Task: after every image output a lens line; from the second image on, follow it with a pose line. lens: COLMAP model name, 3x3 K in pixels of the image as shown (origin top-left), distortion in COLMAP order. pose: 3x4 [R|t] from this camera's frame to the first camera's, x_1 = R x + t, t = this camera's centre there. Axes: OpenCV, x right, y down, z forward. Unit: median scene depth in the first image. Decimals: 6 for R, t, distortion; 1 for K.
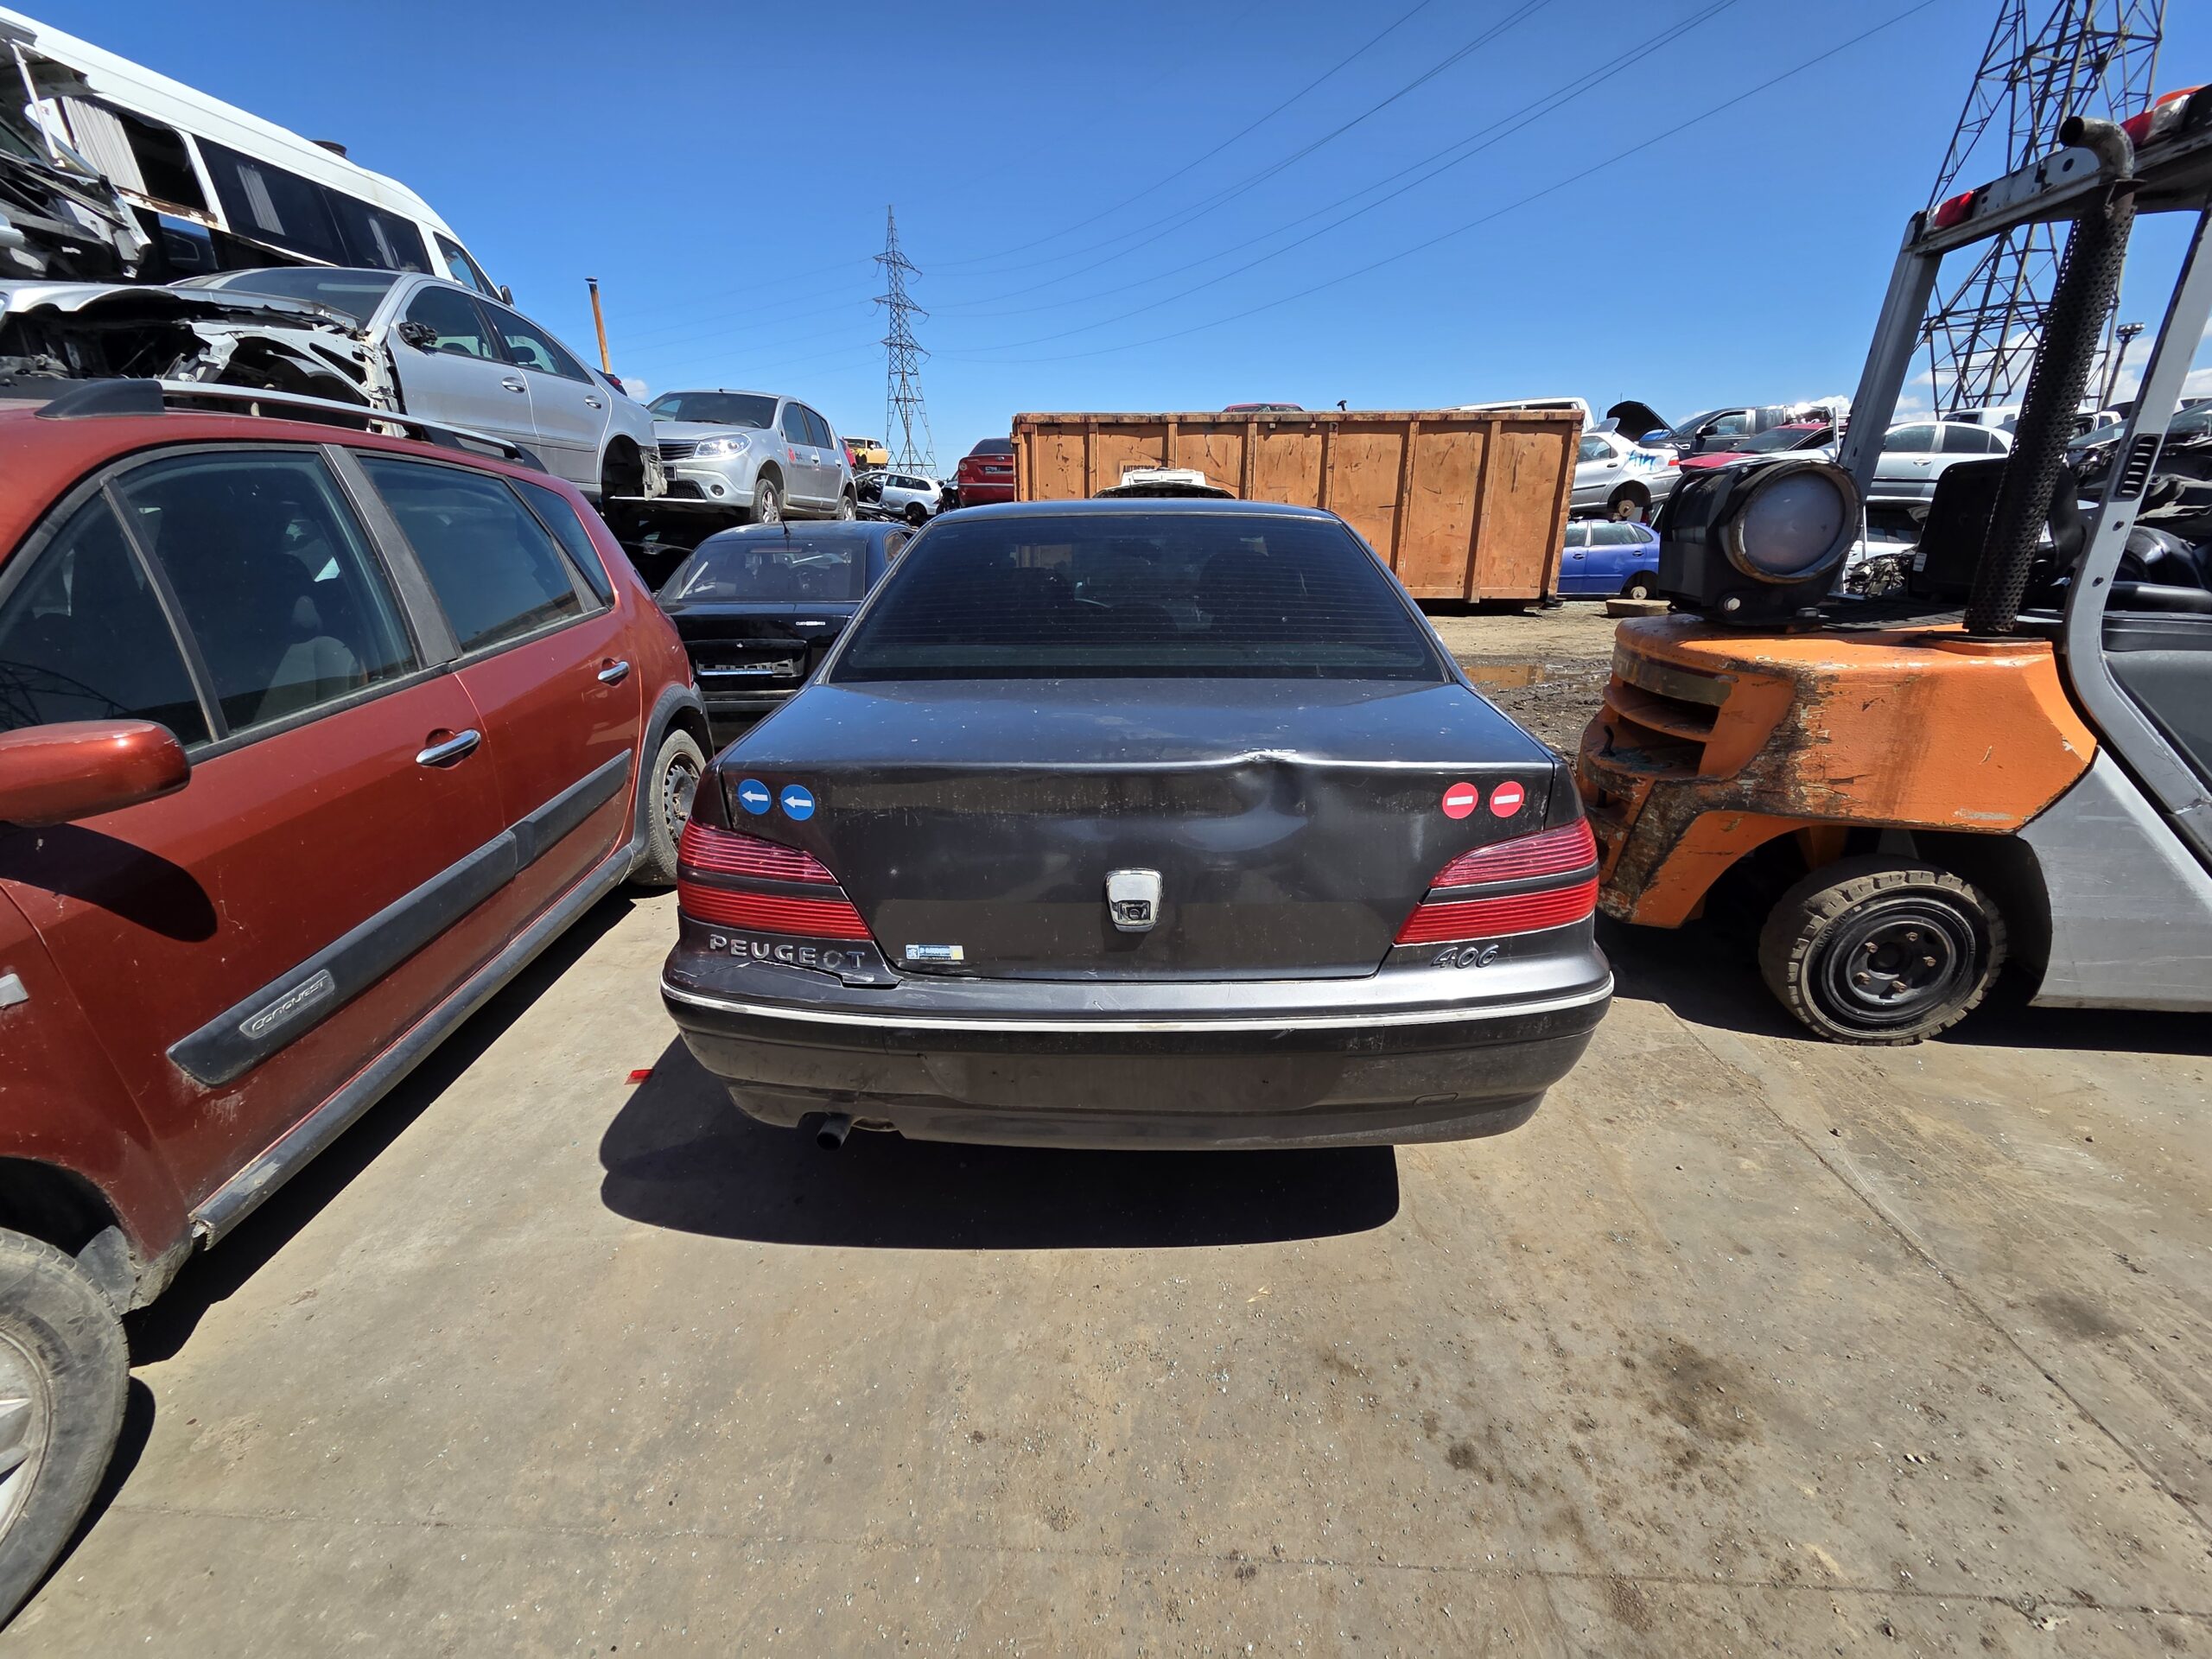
lens RADIAL K [[889.7, 0, 1102.6], [0, 889.7, 838.8], [0, 0, 1]] dist [0.009342, -0.003516]
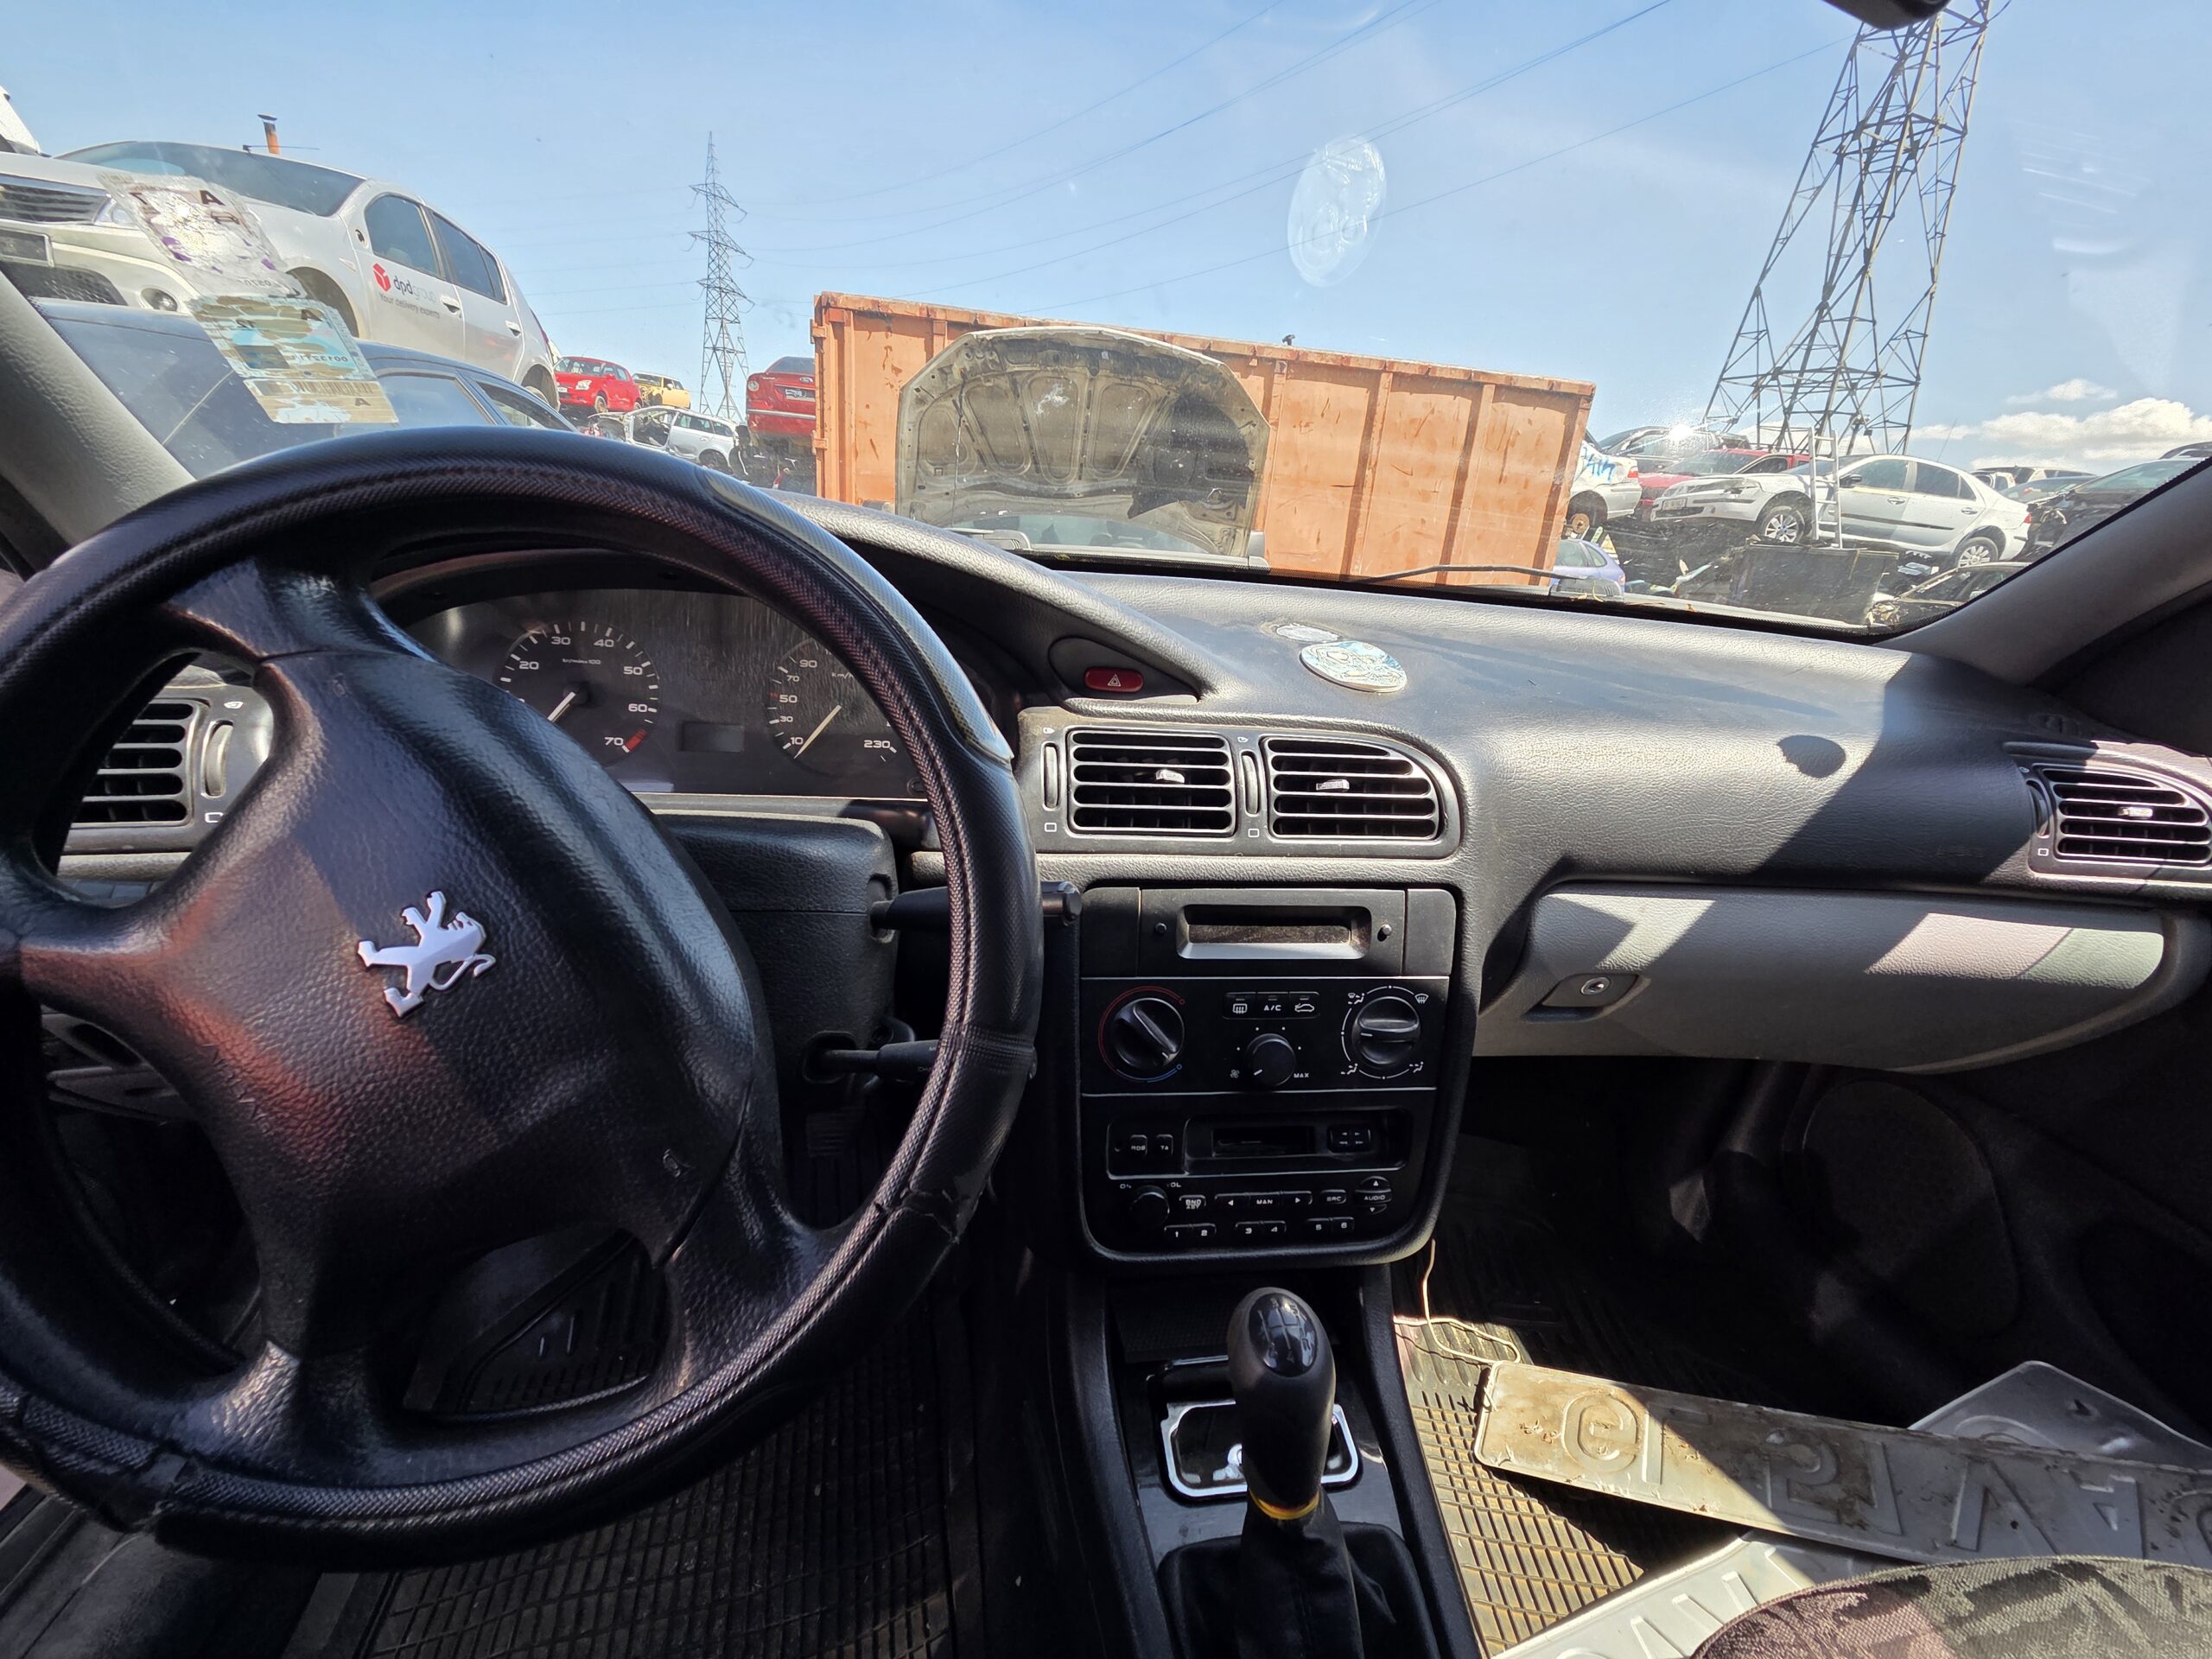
lens RADIAL K [[889.7, 0, 1118.4], [0, 889.7, 838.5], [0, 0, 1]] dist [0.009342, -0.003516]
pose [[0.980155, 0.018387, 0.197379, -0.003876], [-0.019225, 0.999812, 0.002329, -0.079189], [-0.197299, -0.006078, 0.980324, 0.309557]]
